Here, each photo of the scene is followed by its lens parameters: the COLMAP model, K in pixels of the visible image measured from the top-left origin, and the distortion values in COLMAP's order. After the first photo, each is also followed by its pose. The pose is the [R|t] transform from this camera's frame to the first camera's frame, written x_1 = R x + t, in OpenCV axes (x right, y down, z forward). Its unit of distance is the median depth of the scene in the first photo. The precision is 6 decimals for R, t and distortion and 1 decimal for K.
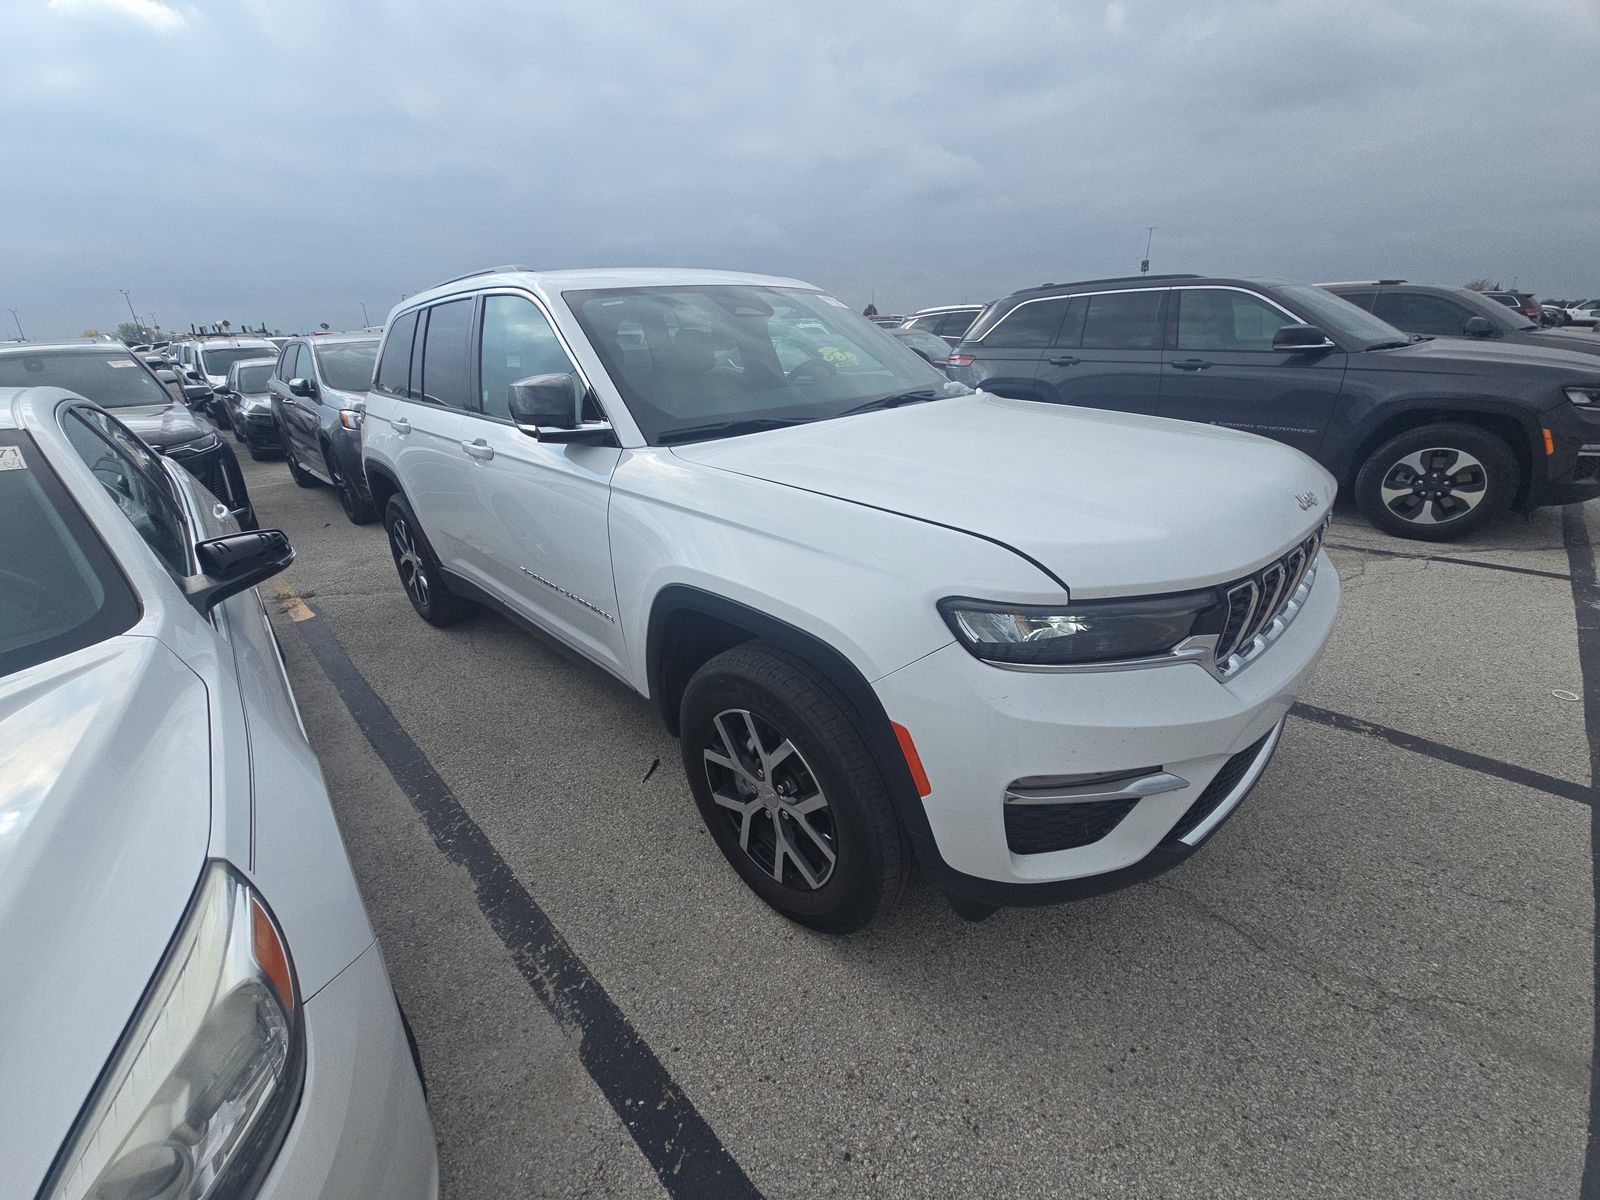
lens RADIAL K [[651.0, 0, 767.1], [0, 651.0, 604.5], [0, 0, 1]] dist [-0.002900, -0.002405]
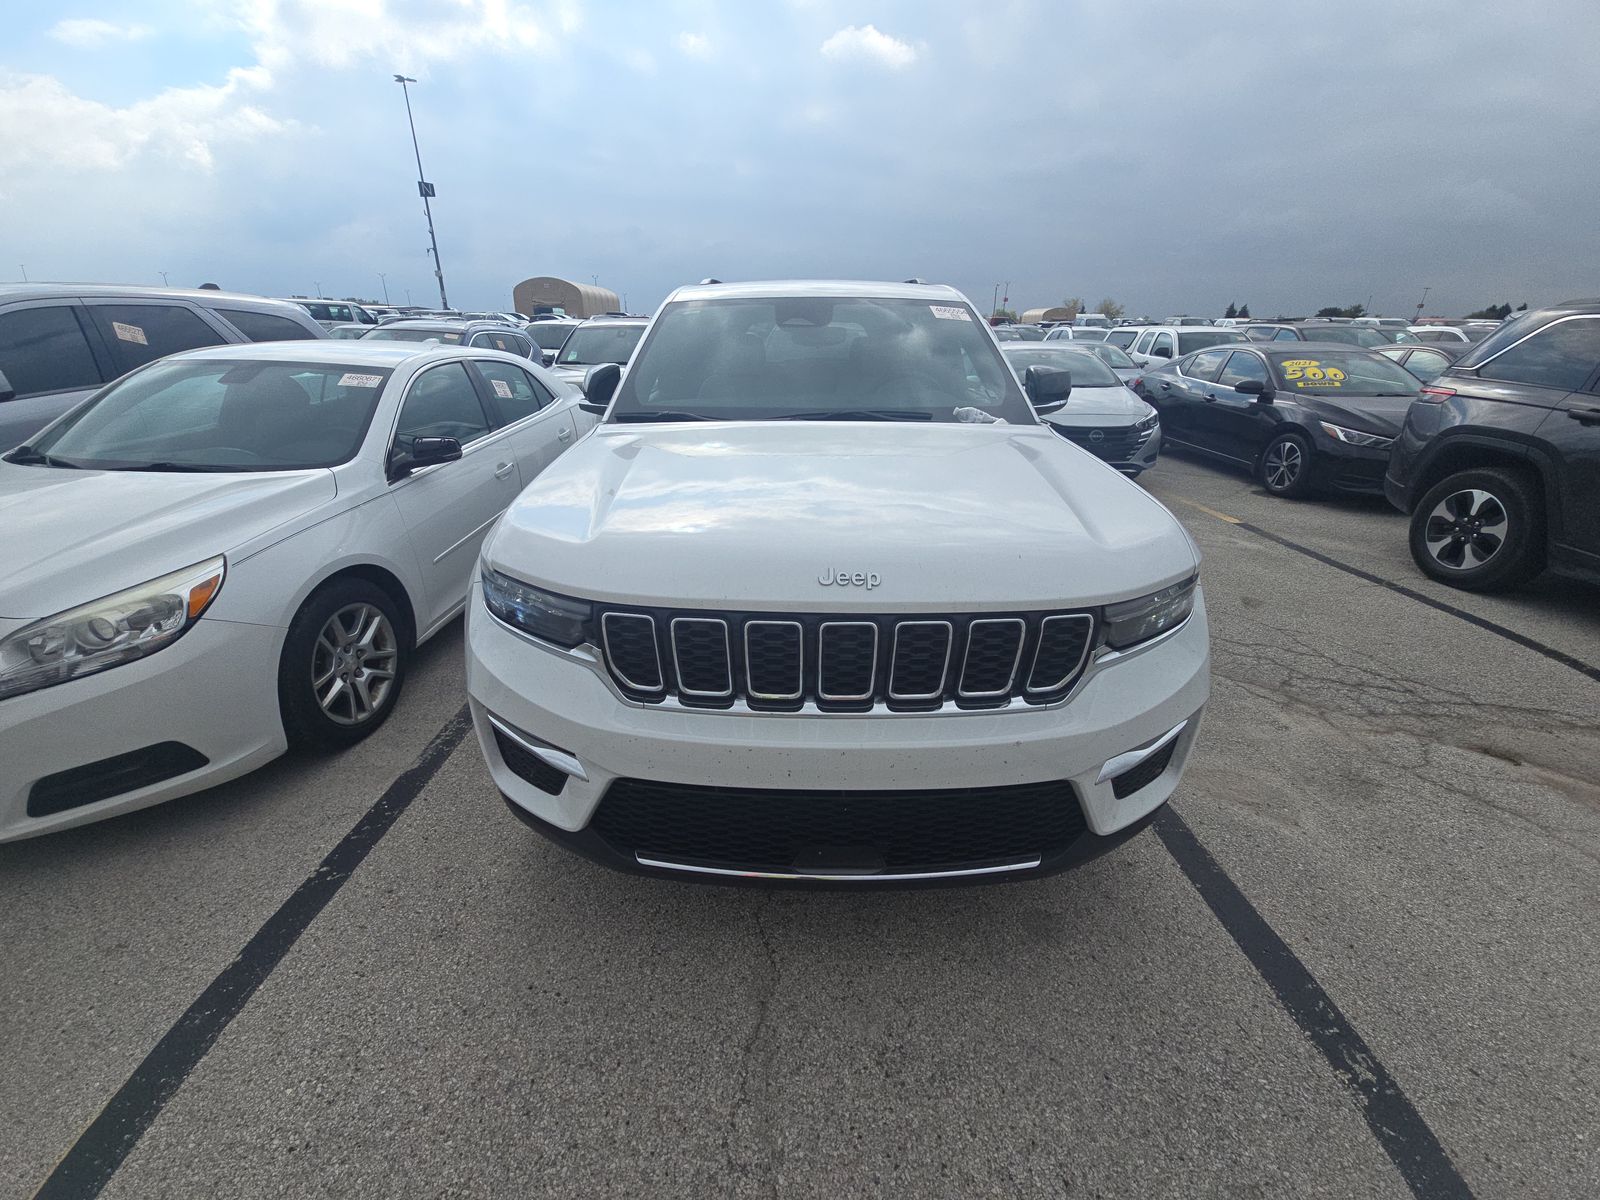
lens RADIAL K [[651.0, 0, 790.3], [0, 651.0, 599.1], [0, 0, 1]] dist [-0.002900, -0.002405]
pose [[0.718411, 0.305795, -0.624800, 1.259473], [-0.300352, 0.946514, 0.117898, -0.205675], [0.627434, 0.102960, 0.771832, 0.286363]]
